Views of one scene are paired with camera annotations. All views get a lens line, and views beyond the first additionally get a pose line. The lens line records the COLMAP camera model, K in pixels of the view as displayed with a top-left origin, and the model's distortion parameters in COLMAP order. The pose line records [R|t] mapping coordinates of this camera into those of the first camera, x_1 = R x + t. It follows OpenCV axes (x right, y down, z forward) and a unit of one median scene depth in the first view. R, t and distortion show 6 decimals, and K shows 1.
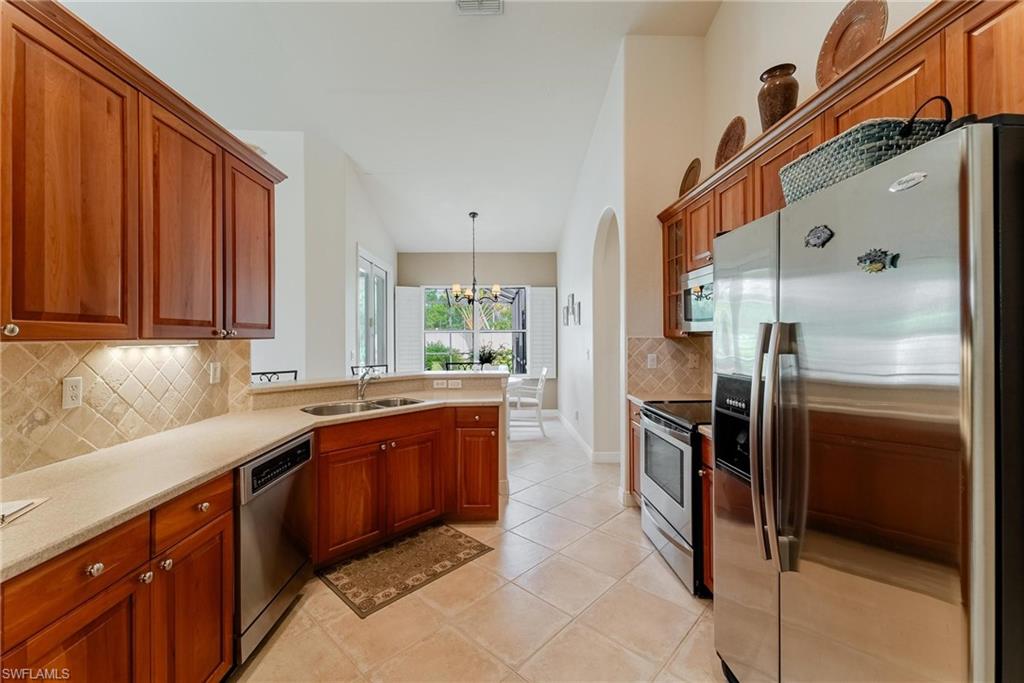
lens RADIAL K [[416.9, 0, 512.4], [0, 416.9, 336.1], [0, 0, 1]] dist [0.001465, 0.000159]
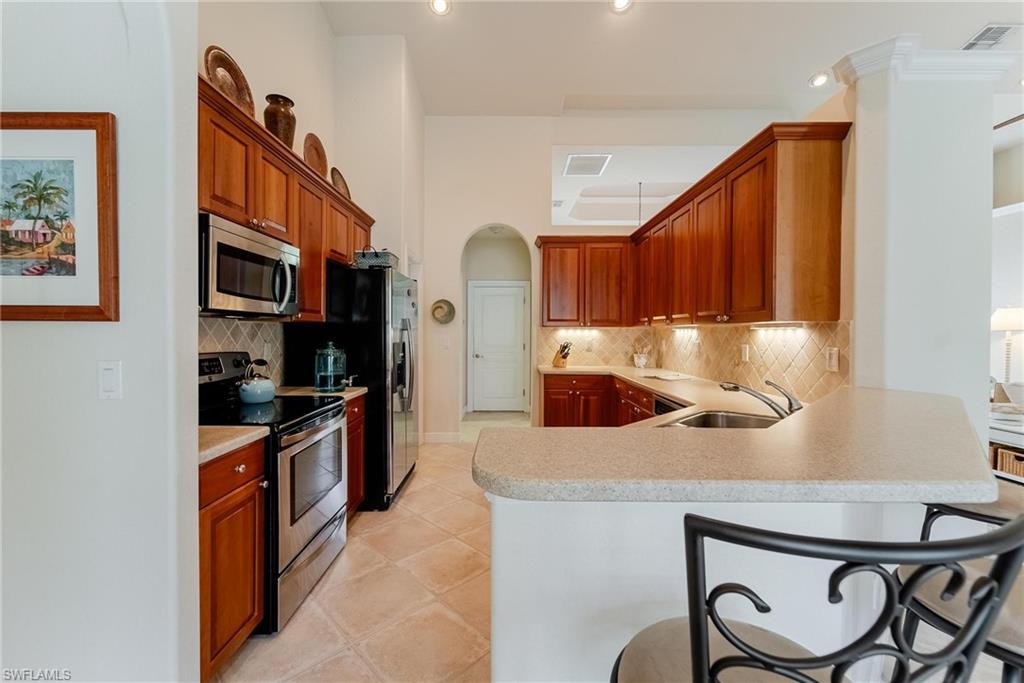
lens RADIAL K [[416.9, 0, 513.5], [0, 416.9, 337.6], [0, 0, 1]] dist [0.001465, 0.000159]
pose [[-0.999859, 0.002652, 0.016557, -0.066316], [0.002876, 0.999905, 0.013476, 0.036923], [-0.016519, 0.013522, -0.999772, 2.504511]]
